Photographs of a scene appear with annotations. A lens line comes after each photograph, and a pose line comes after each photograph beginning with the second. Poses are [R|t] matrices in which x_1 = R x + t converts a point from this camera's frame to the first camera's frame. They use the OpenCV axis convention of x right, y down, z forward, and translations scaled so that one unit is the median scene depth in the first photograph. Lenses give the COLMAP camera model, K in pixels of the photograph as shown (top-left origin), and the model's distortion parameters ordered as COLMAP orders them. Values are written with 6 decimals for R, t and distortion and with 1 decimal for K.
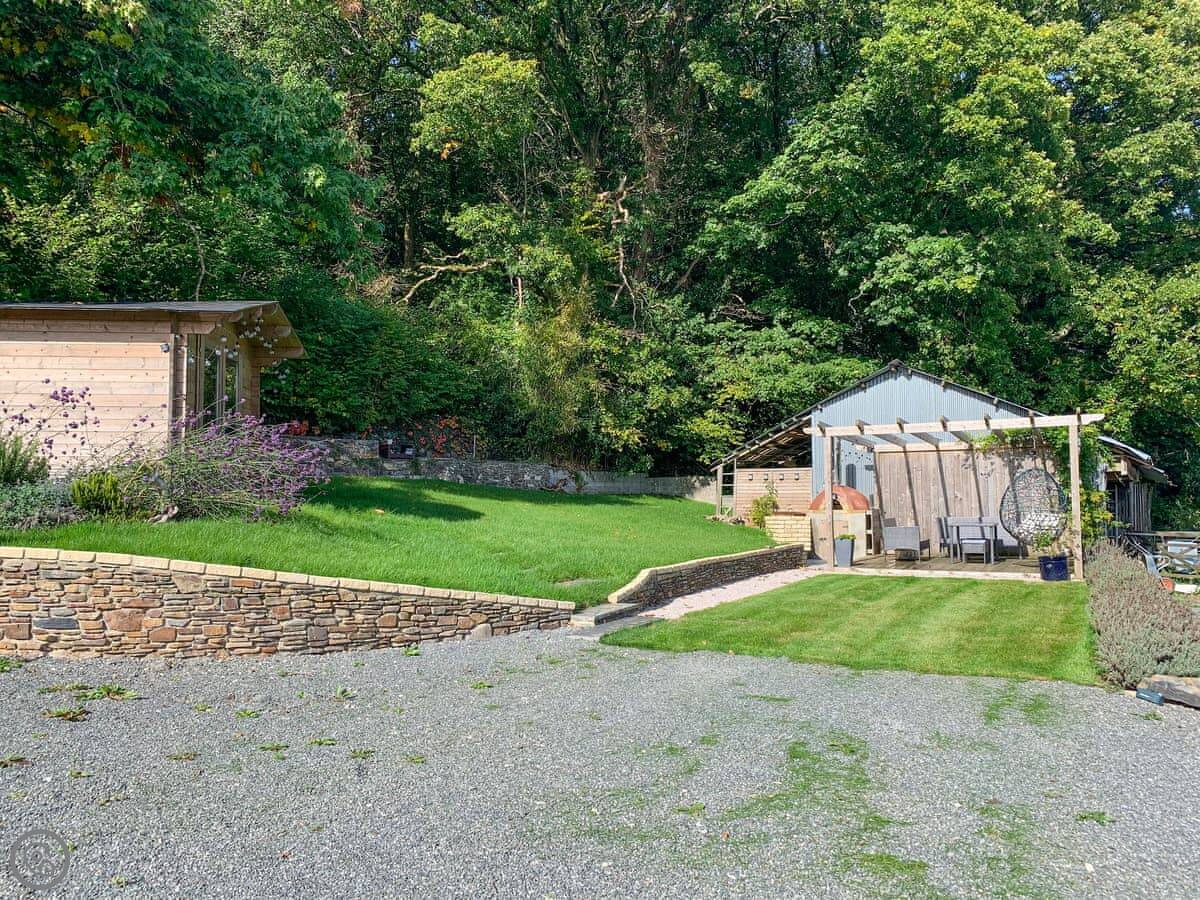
lens RADIAL K [[916.1, 0, 592.5], [0, 916.1, 441.7], [0, 0, 1]] dist [0.082680, -0.116470]
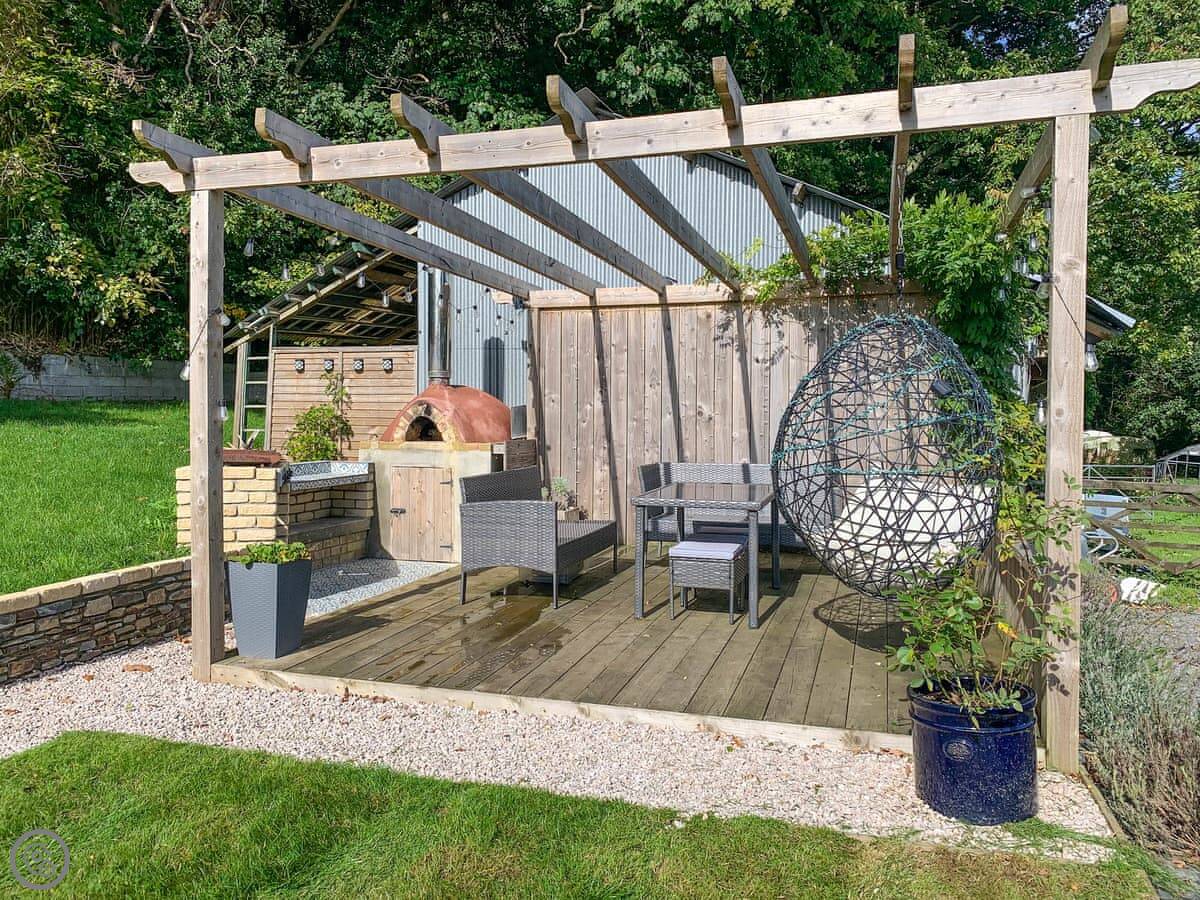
lens RADIAL K [[916.1, 0, 592.5], [0, 916.1, 441.7], [0, 0, 1]] dist [0.082680, -0.116470]
pose [[0.985018, 0.005183, 0.172376, 0.211404], [-0.022009, 0.995153, 0.095848, 0.025831], [-0.171043, -0.098206, 0.980357, 0.461244]]
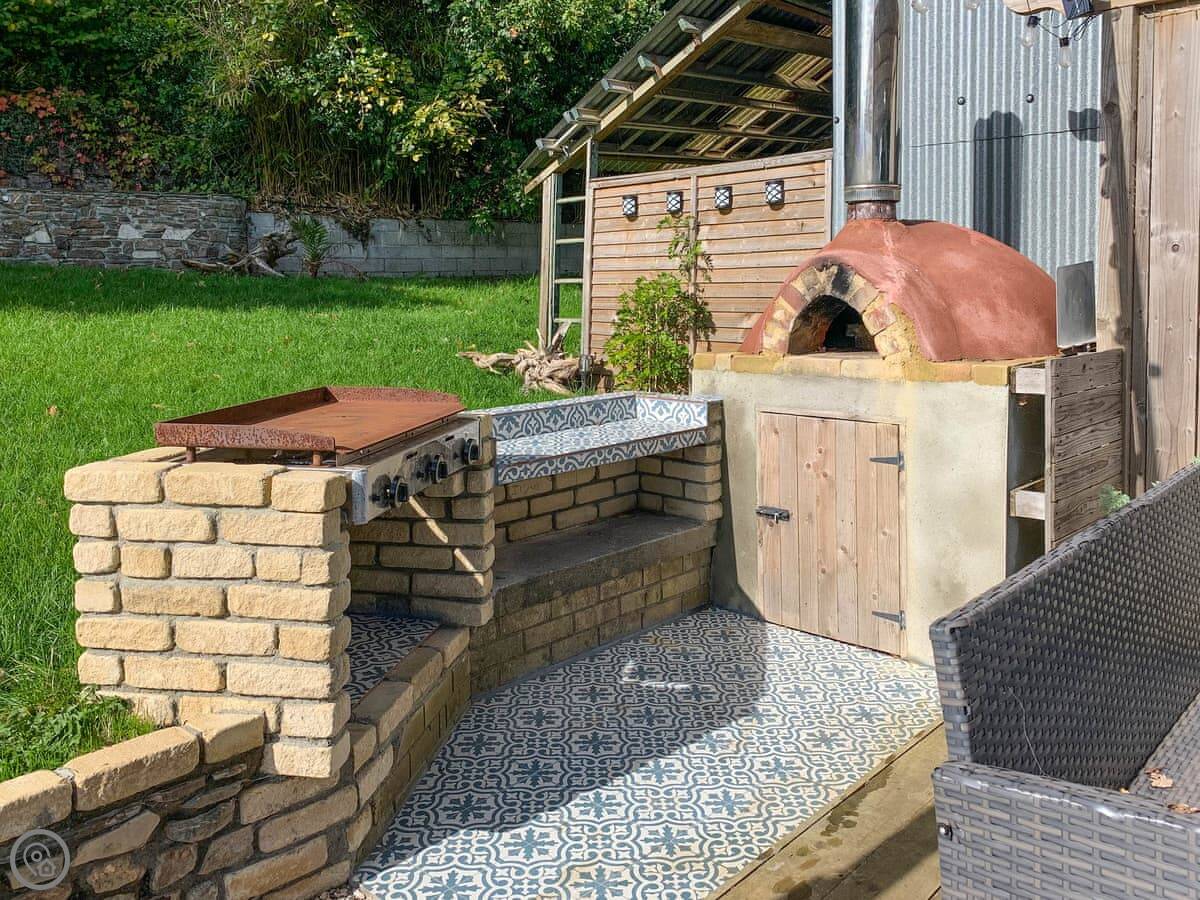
lens RADIAL K [[976.7, 0, 621.5], [0, 976.7, 352.7], [0, 0, 1]] dist [0.140269, -0.306949]
pose [[0.965833, 0.008486, -0.259028, 0.216429], [0.027125, 0.990665, 0.133594, 0.037721], [0.257743, -0.136056, 0.956586, 0.646608]]
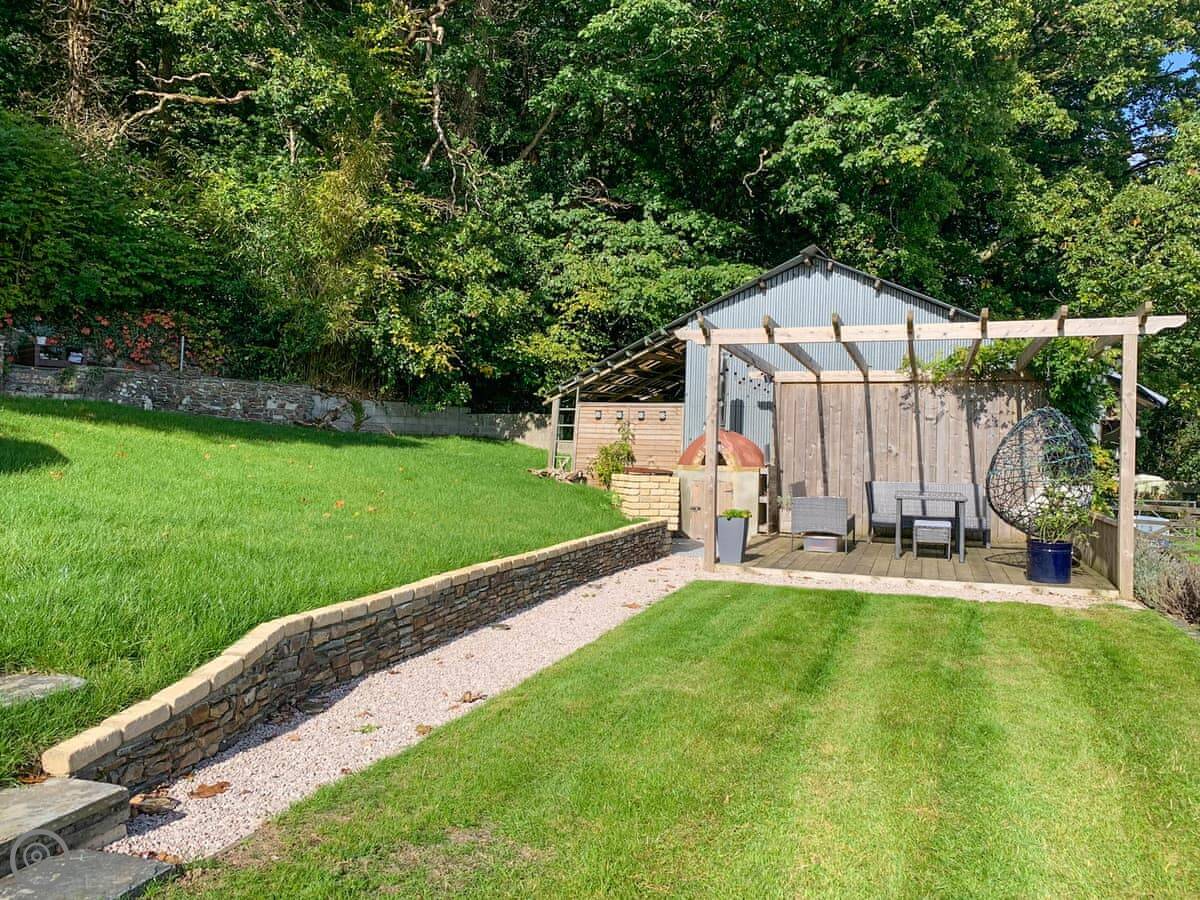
lens RADIAL K [[933.4, 0, 600.0], [0, 933.4, 450.0], [0, 0, 1]] dist [0.095306, -0.124257]
pose [[0.988974, 0.027438, 0.145522, 0.064322], [-0.037401, 0.997107, 0.066179, 0.016514], [-0.143286, -0.070892, 0.987139, 0.271551]]
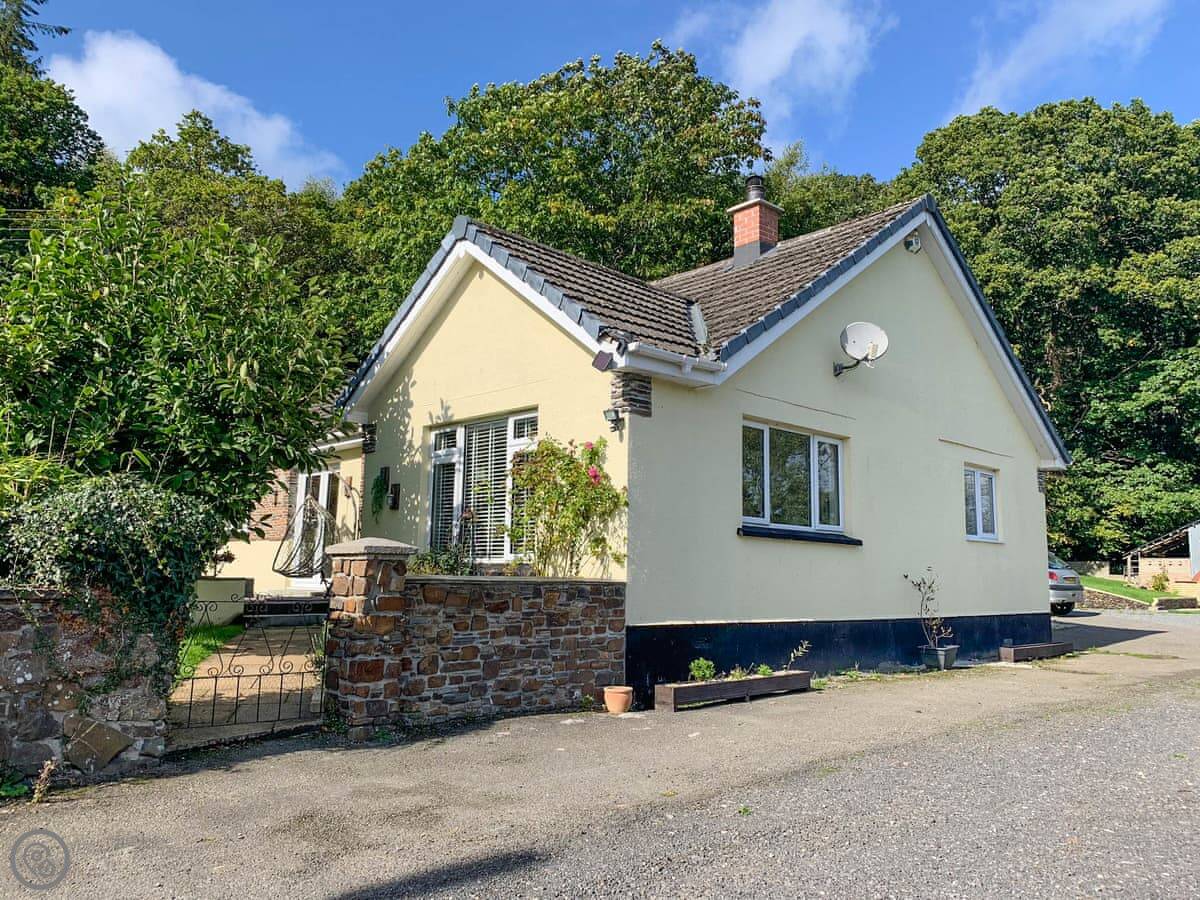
lens RADIAL K [[916.1, 0, 592.5], [0, 916.1, 441.7], [0, 0, 1]] dist [0.082680, -0.116470]
pose [[0.970611, -0.010780, -0.240413, -0.386685], [-0.009677, 0.996440, -0.083749, -0.030279], [0.240460, 0.083614, 0.967051, -0.890939]]
